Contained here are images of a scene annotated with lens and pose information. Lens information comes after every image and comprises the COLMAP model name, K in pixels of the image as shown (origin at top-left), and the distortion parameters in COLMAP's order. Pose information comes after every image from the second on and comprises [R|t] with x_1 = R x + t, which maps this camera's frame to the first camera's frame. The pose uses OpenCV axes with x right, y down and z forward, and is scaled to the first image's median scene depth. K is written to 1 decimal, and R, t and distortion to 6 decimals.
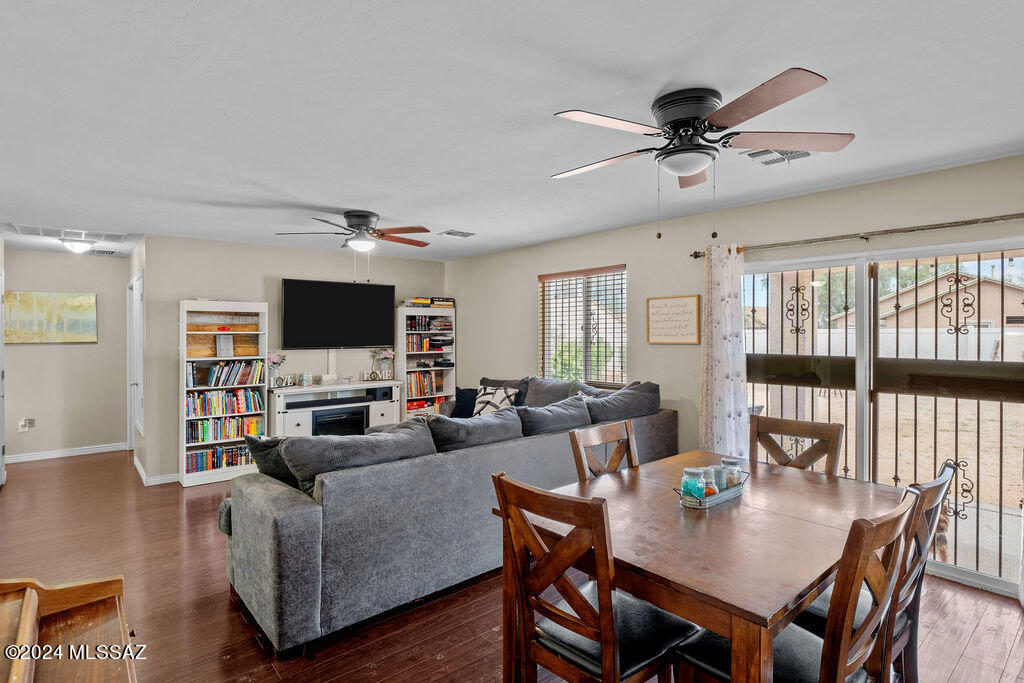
lens RADIAL K [[522.6, 0, 509.6], [0, 522.6, 331.3], [0, 0, 1]] dist [-0.001008, 0.000691]
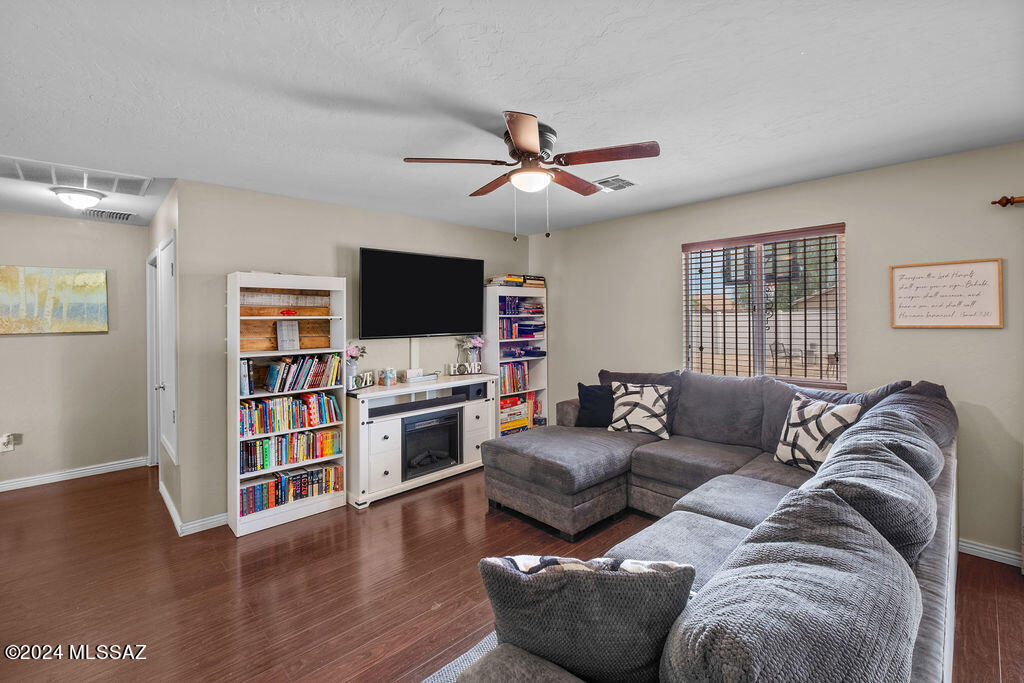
lens RADIAL K [[447.4, 0, 513.1], [0, 447.4, 315.4], [0, 0, 1]] dist [0.000187, -0.000787]
pose [[0.997910, -0.007376, 0.064189, -0.261110], [0.007547, 0.999969, -0.002411, 0.003016], [-0.064169, 0.002891, 0.997935, 0.336772]]
